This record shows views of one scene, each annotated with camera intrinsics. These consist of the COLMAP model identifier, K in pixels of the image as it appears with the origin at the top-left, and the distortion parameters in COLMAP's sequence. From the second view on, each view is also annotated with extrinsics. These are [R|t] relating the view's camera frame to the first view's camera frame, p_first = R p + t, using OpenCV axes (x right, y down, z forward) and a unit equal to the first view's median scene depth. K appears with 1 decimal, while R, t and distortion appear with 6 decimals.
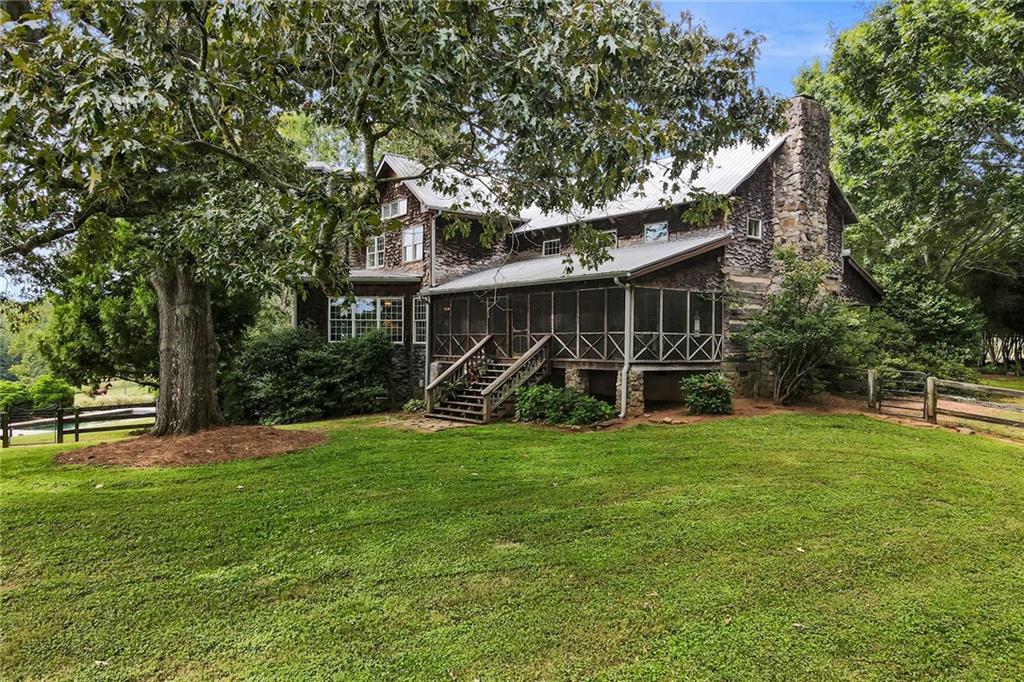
lens RADIAL K [[703.5, 0, 510.1], [0, 703.5, 343.6], [0, 0, 1]] dist [0.005434, 0.000480]
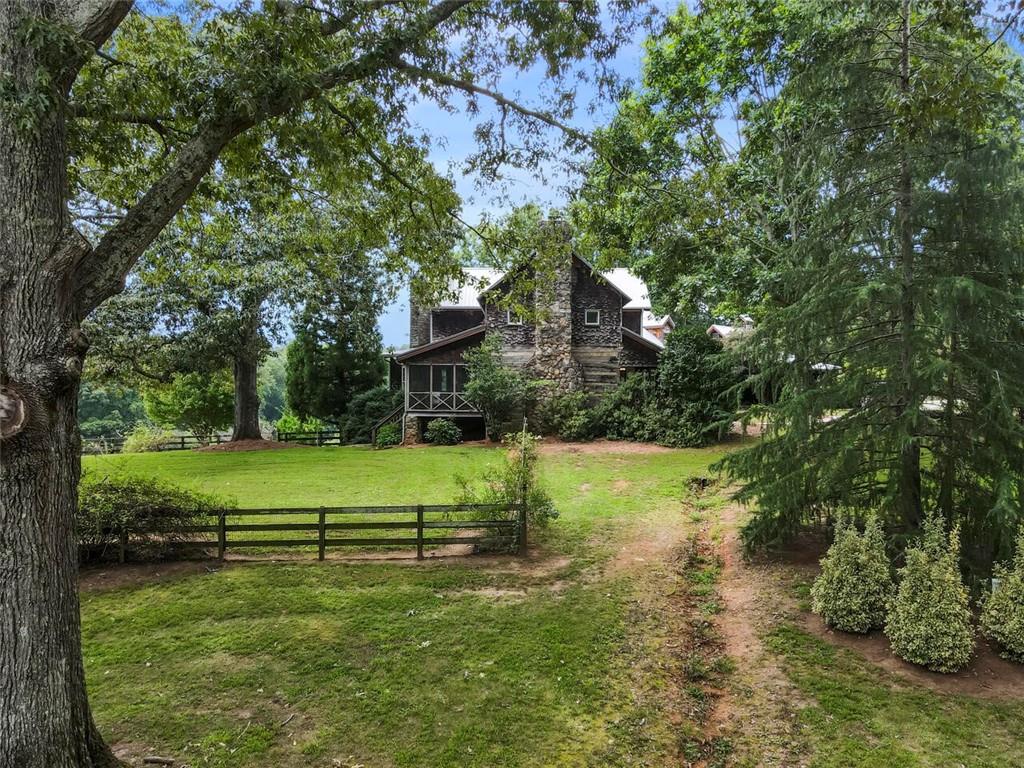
lens RADIAL K [[795.3, 0, 512.0], [0, 795.3, 385.0], [0, 0, 1]] dist [-0.005791, -0.000388]
pose [[0.805417, -0.012171, -0.592584, 1.331515], [0.009554, 0.999926, -0.007552, -0.015745], [0.592632, 0.000421, 0.805473, -0.307136]]
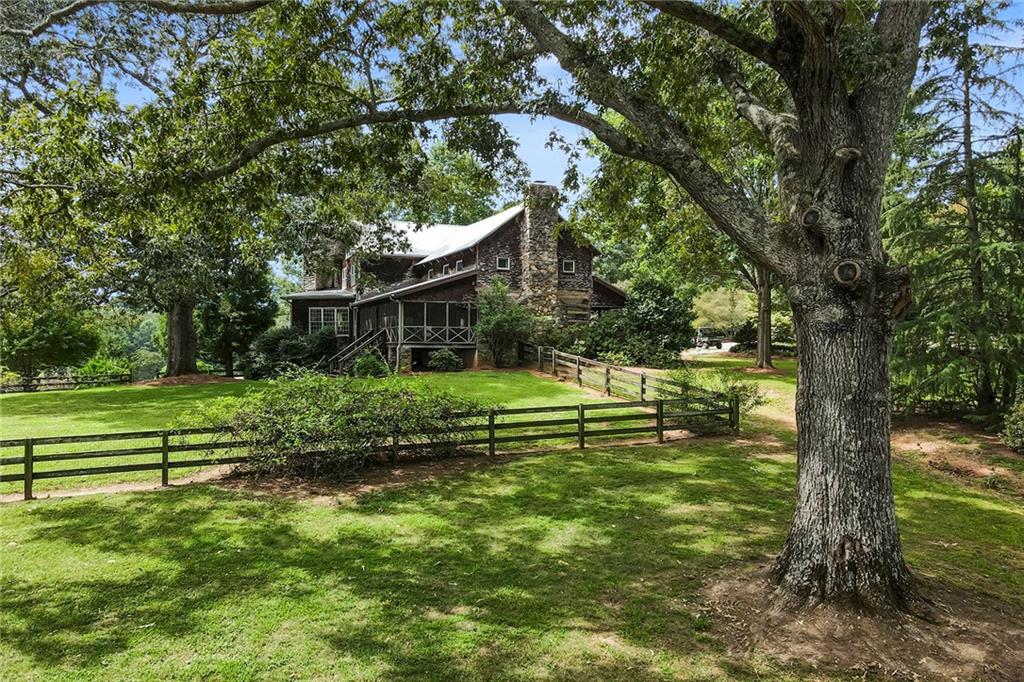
lens RADIAL K [[703.5, 0, 514.0], [0, 703.5, 340.3], [0, 0, 1]] dist [0.005434, 0.000480]
pose [[0.974007, -0.005109, -0.226459, 0.783634], [0.003656, 0.999970, -0.006837, 0.030469], [0.226487, 0.005831, 0.973997, -0.635963]]
